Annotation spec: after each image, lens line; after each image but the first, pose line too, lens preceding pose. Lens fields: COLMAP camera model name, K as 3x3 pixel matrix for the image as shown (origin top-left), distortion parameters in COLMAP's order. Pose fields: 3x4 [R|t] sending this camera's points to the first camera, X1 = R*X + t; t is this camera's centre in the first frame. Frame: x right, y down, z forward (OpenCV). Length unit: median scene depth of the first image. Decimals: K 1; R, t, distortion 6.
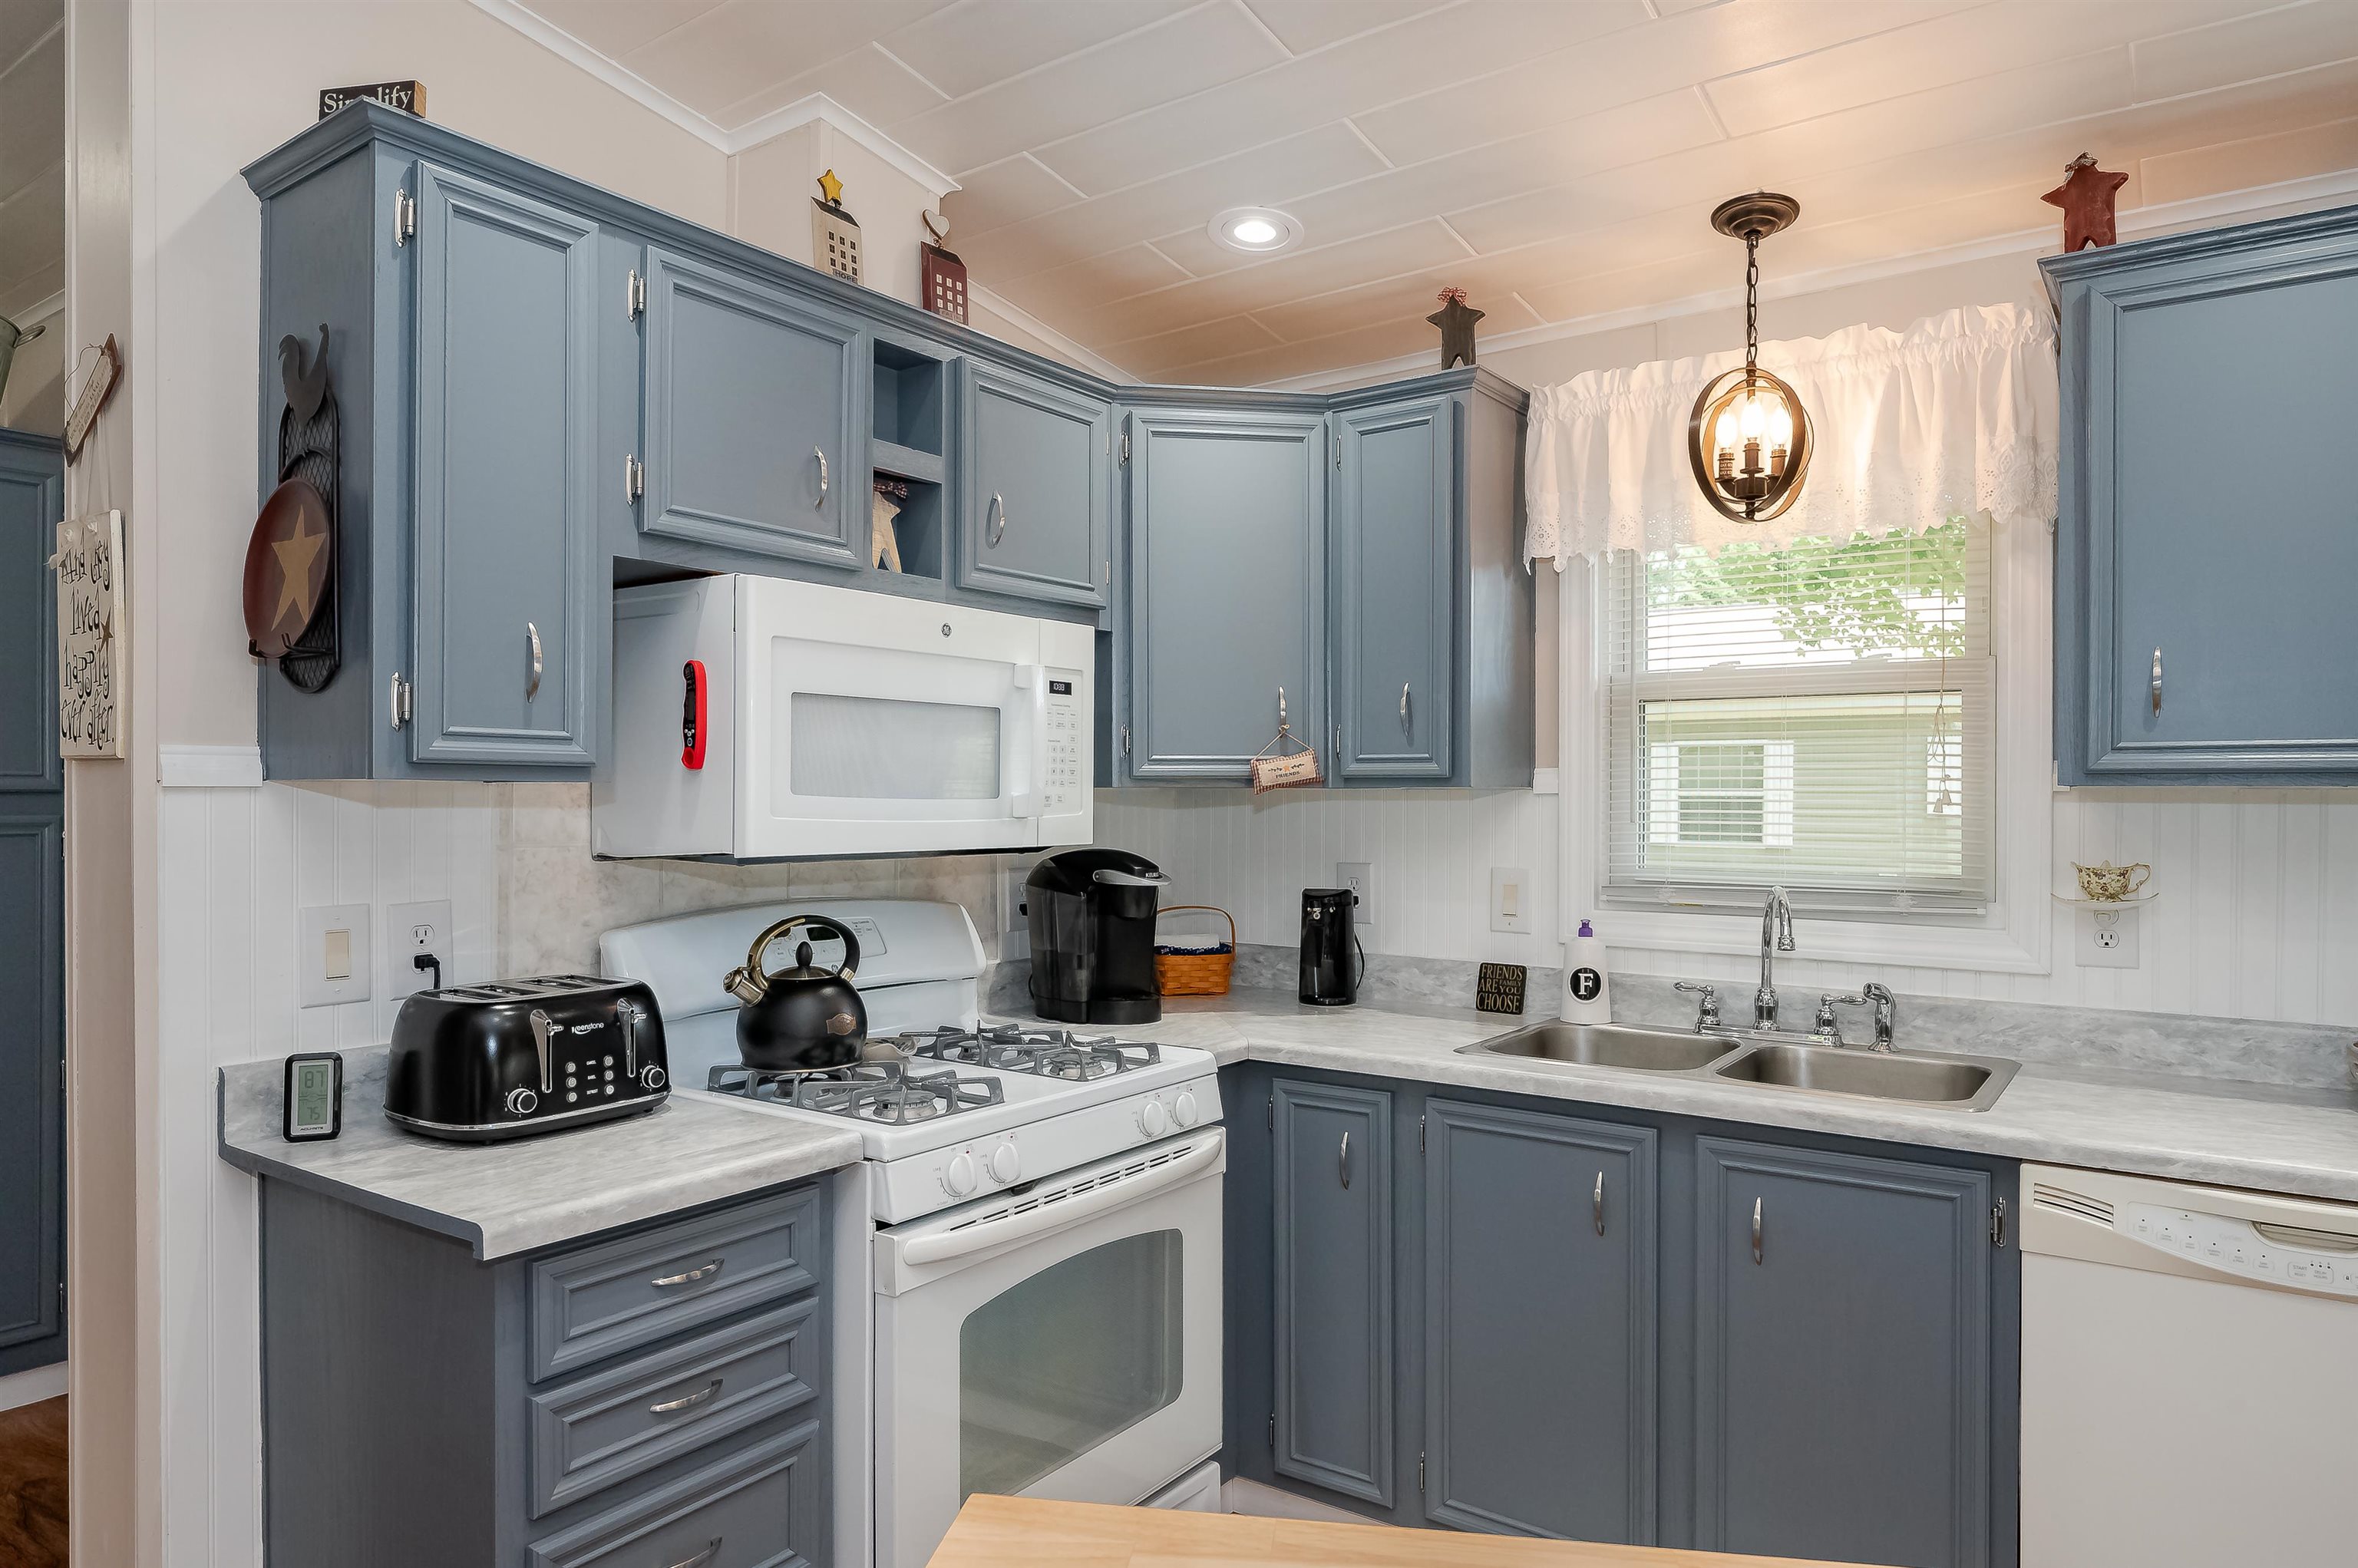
lens RADIAL K [[1455.1, 0, 1190.4], [0, 1455.1, 799.3], [0, 0, 1]] dist [0.001380, 0.000491]
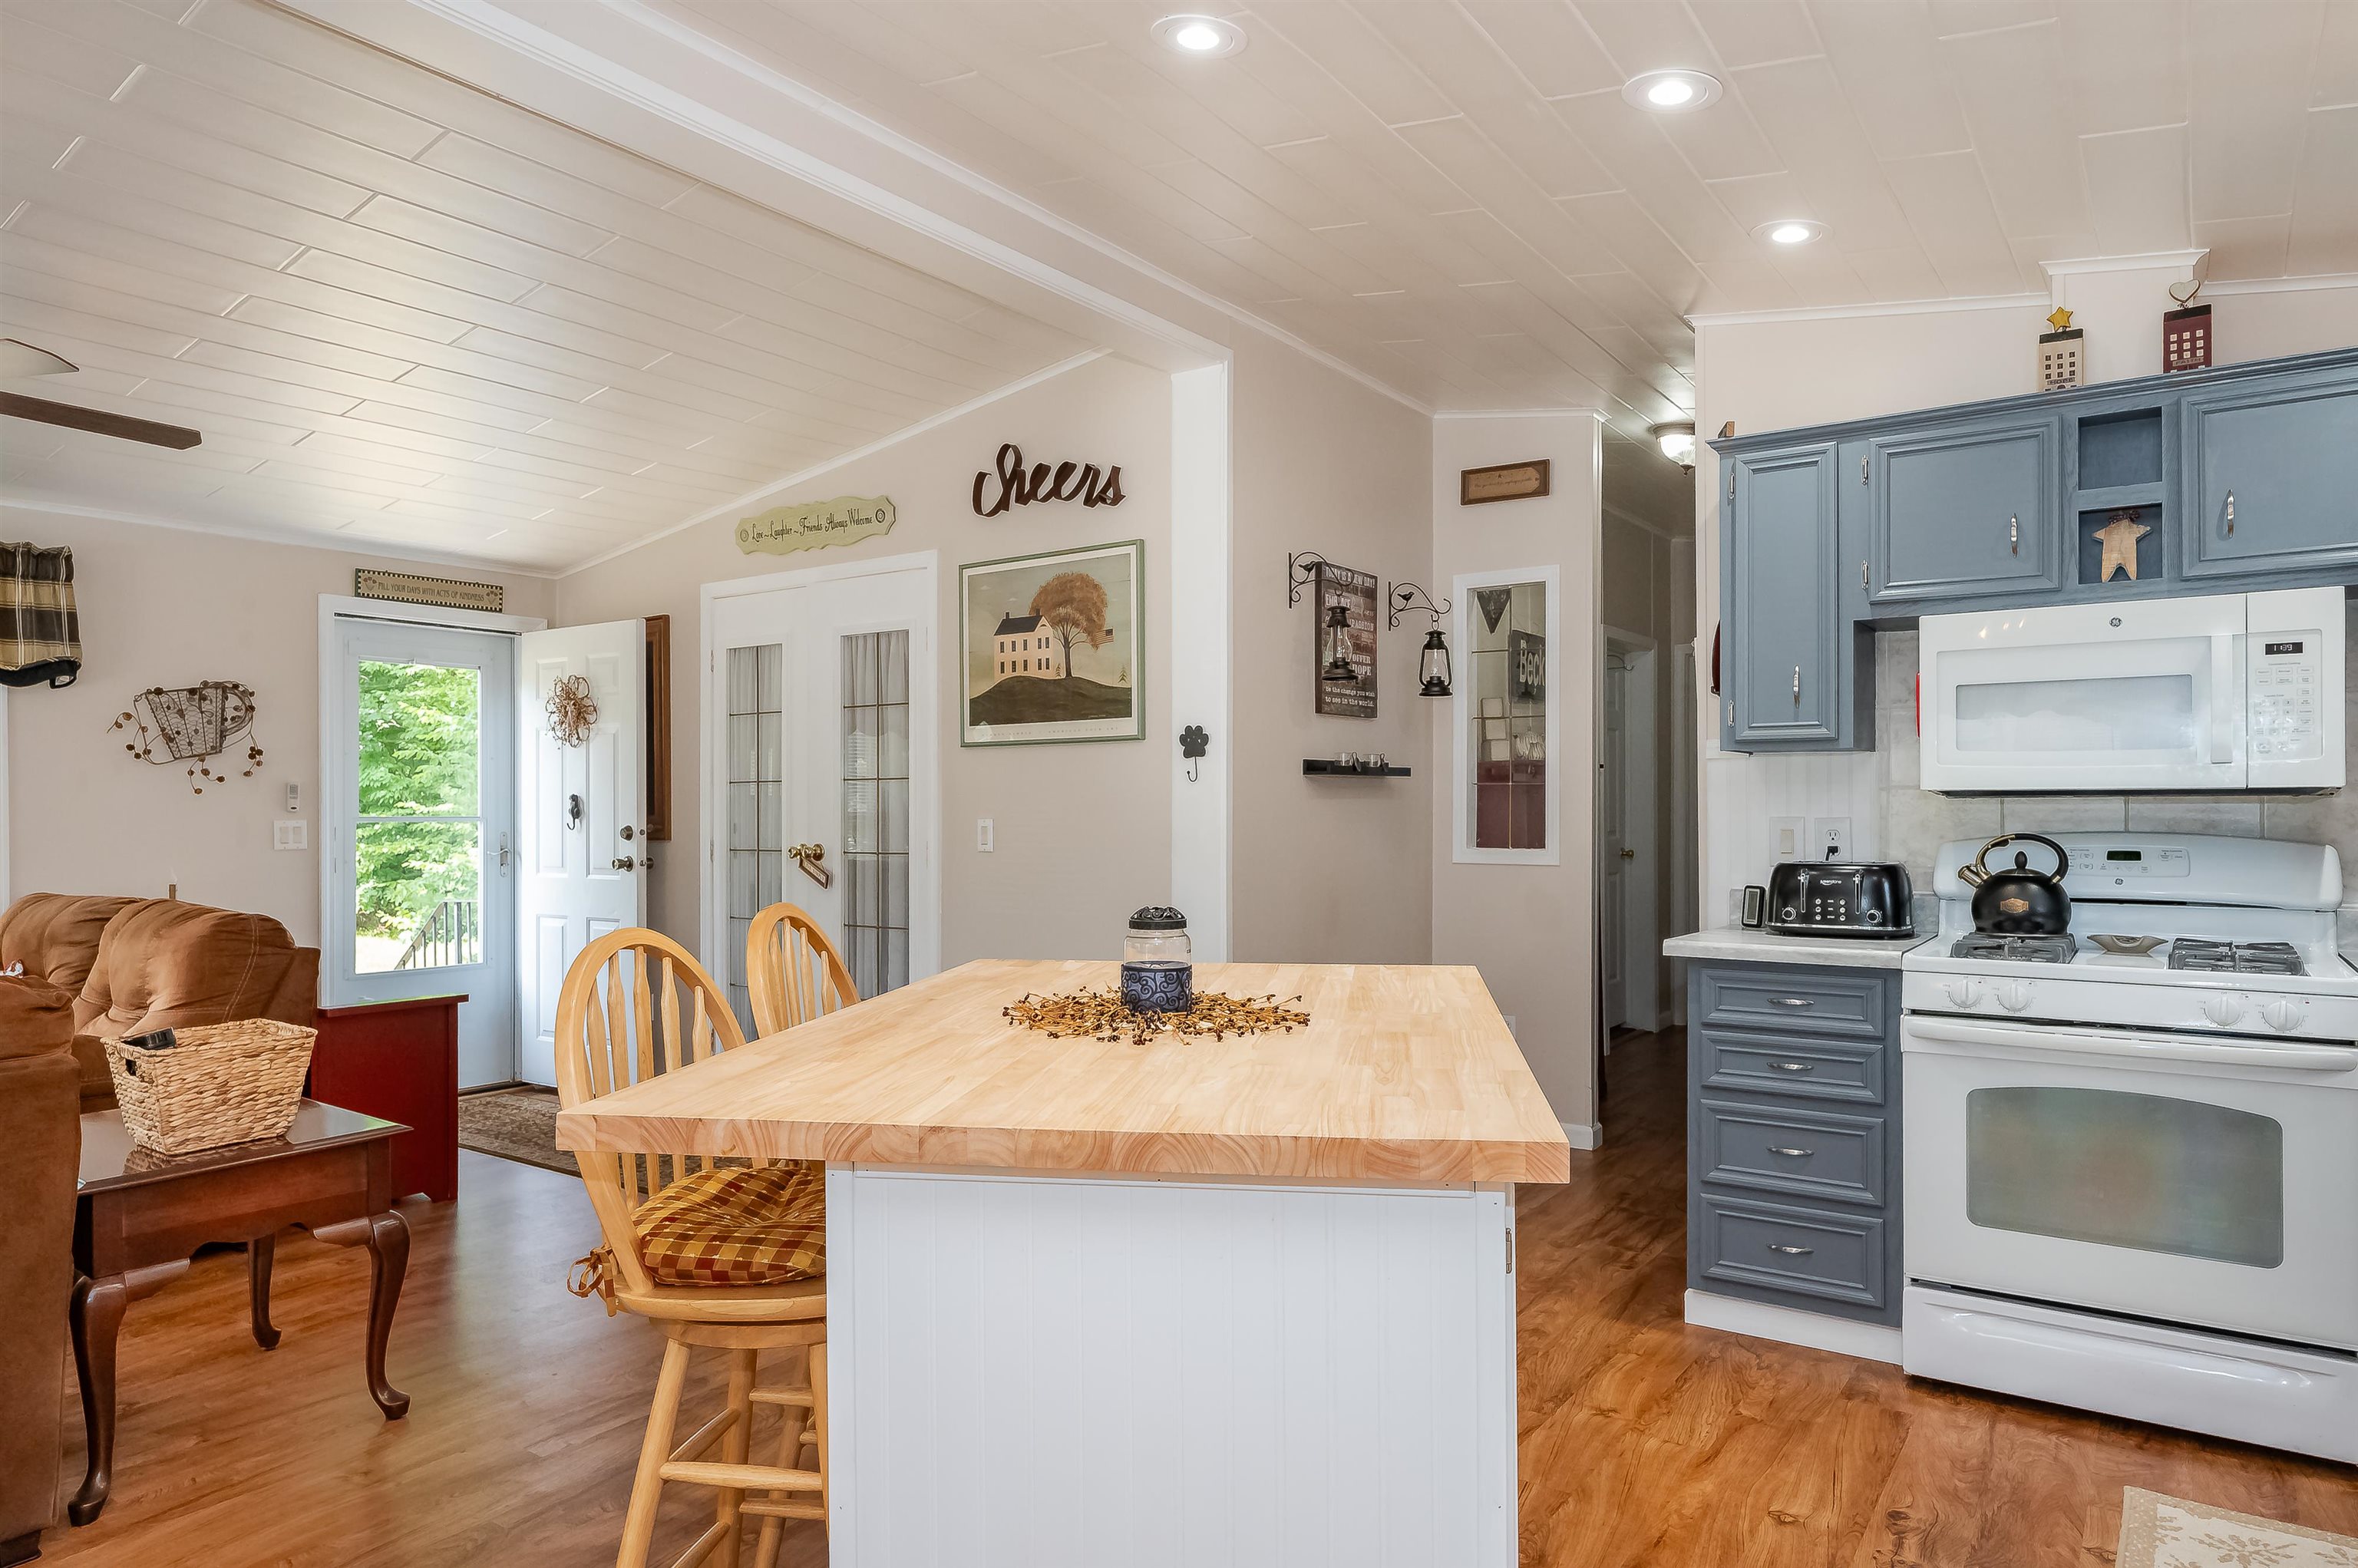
lens RADIAL K [[1381.6, 0, 1203.1], [0, 1381.6, 800.4], [0, 0, 1]] dist [0.002749, 0.000696]
pose [[0.011820, -0.010318, -0.999877, 1.060090], [-0.000788, 0.999946, -0.010328, 0.058581], [0.999930, 0.000910, 0.011811, 0.153098]]
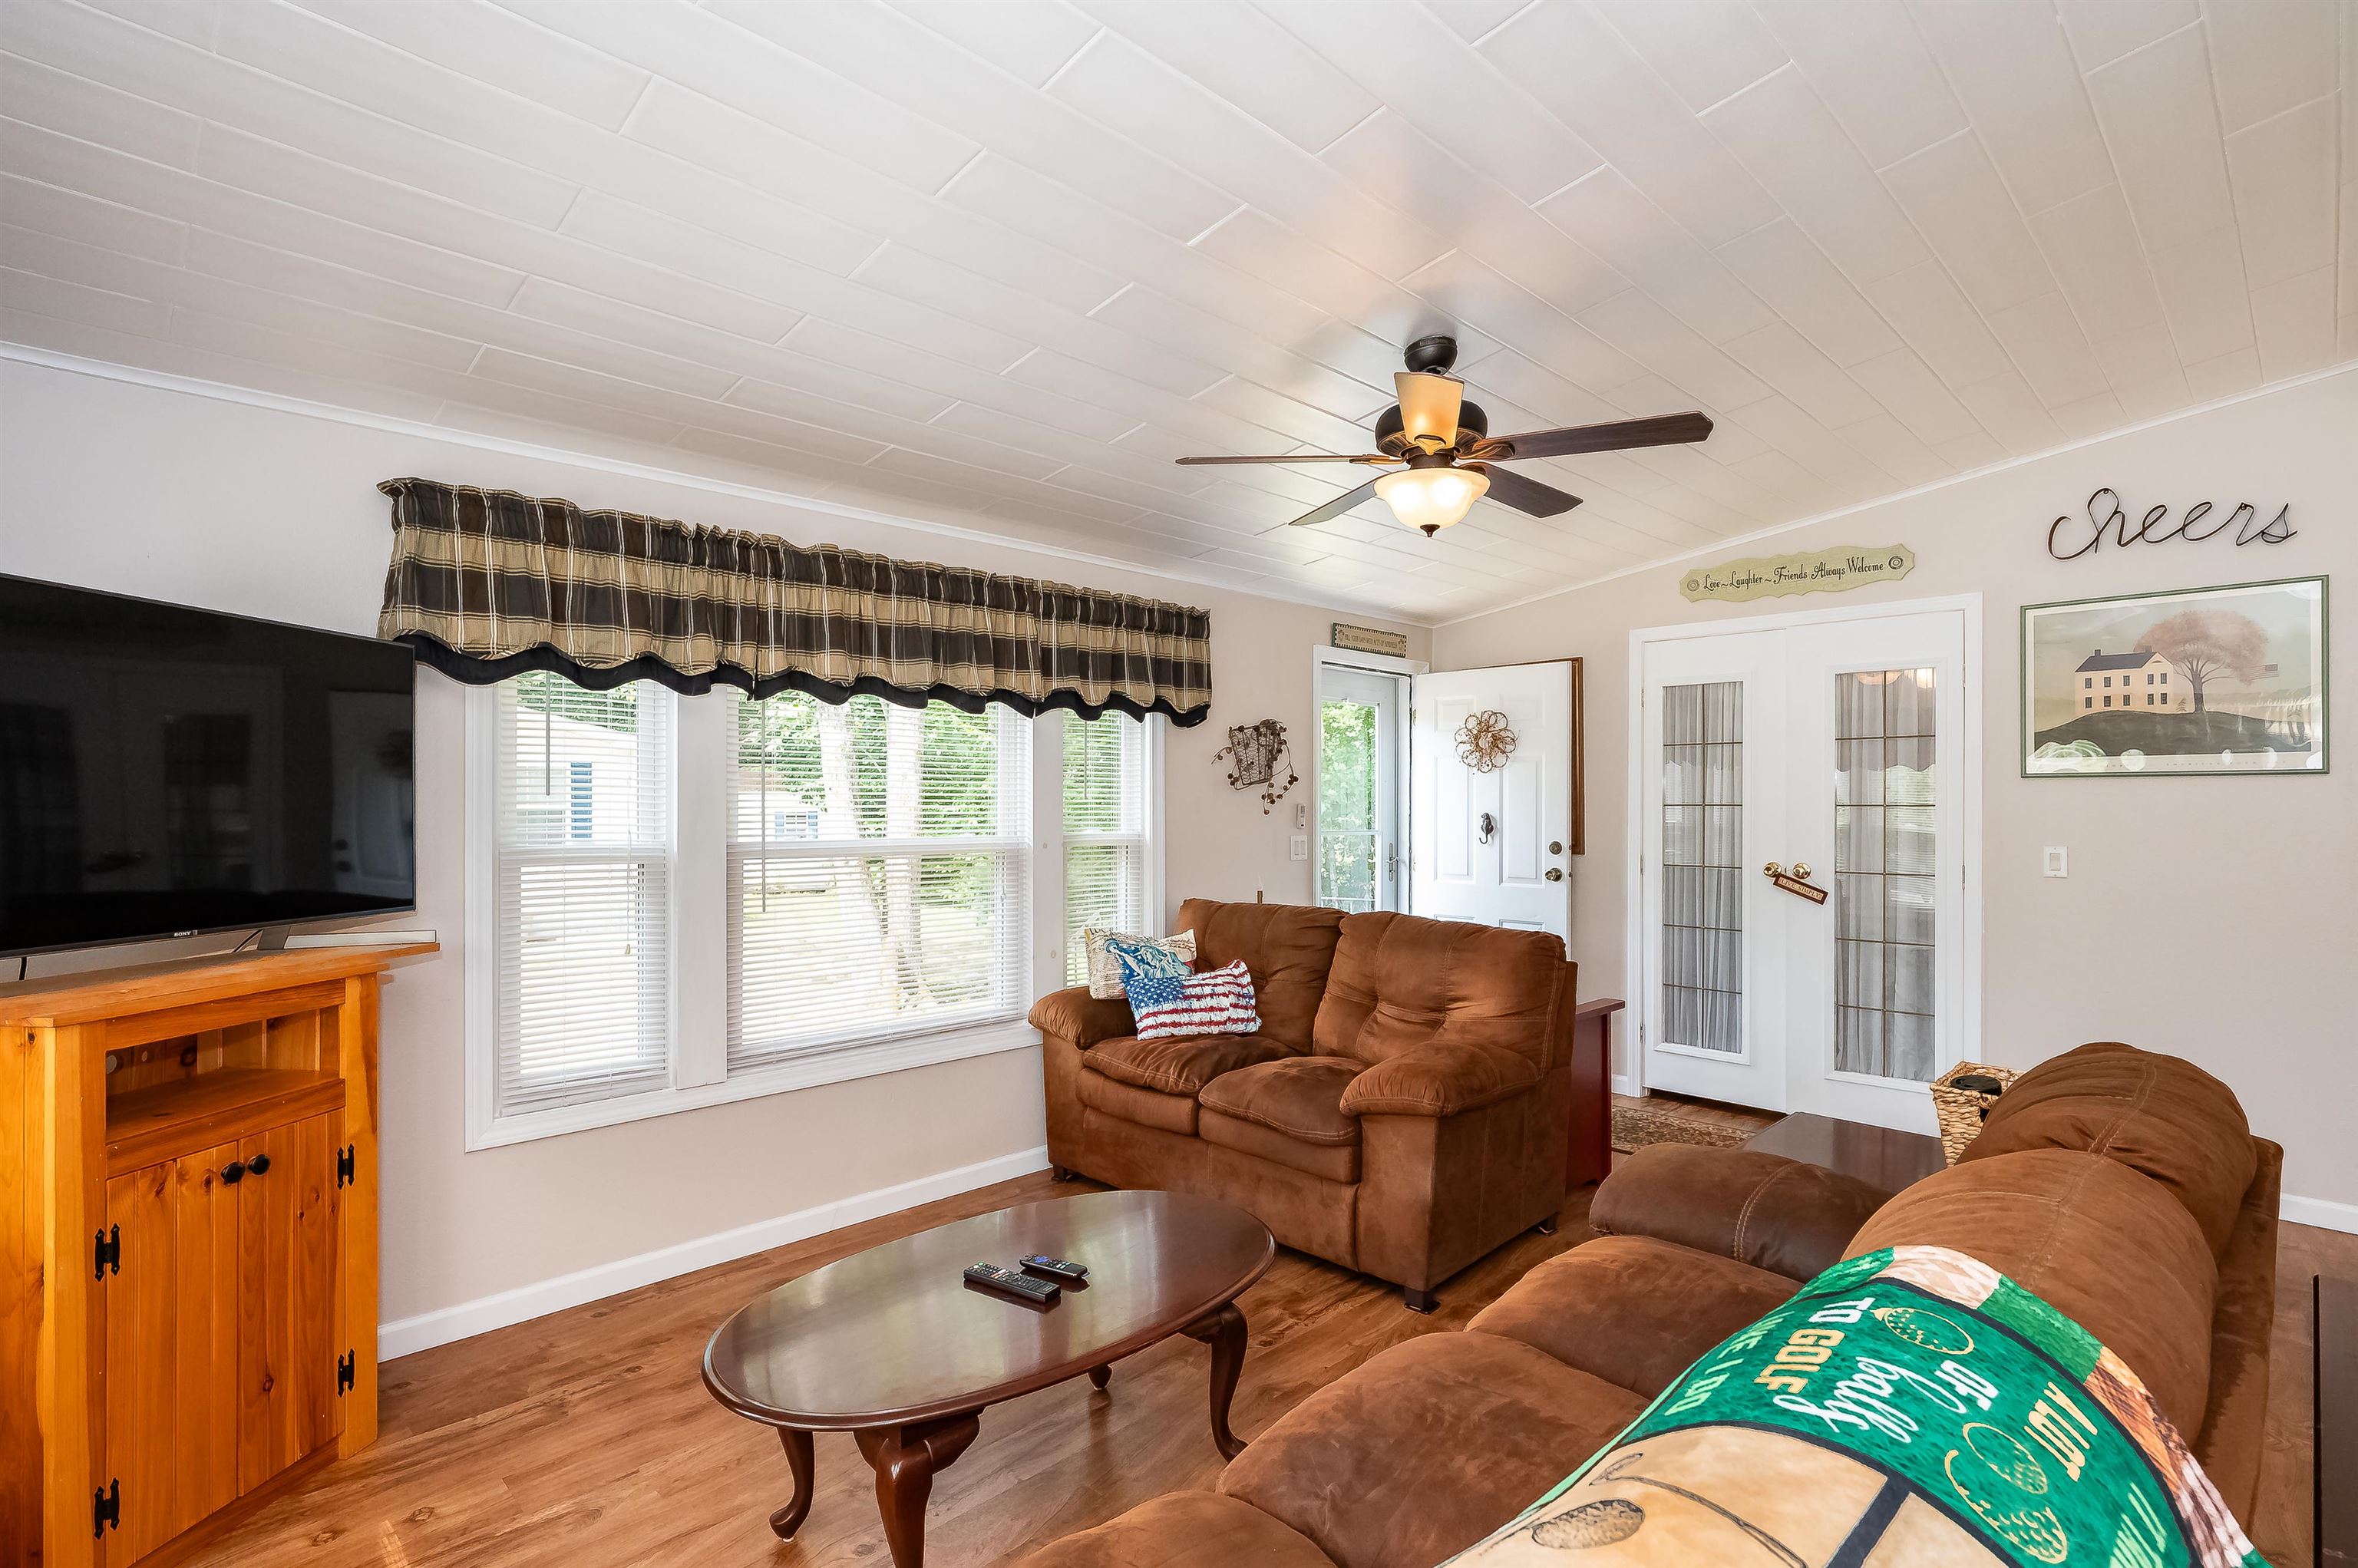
lens RADIAL K [[1092.5, 0, 1207.5], [0, 1092.5, 798.8], [0, 0, 1]] dist [-0.001291, 0.000181]
pose [[-0.161324, -0.009769, -0.986853, 0.906437], [-0.008181, 0.999930, -0.008561, 0.017156], [0.986868, 0.006693, -0.161393, -1.158033]]
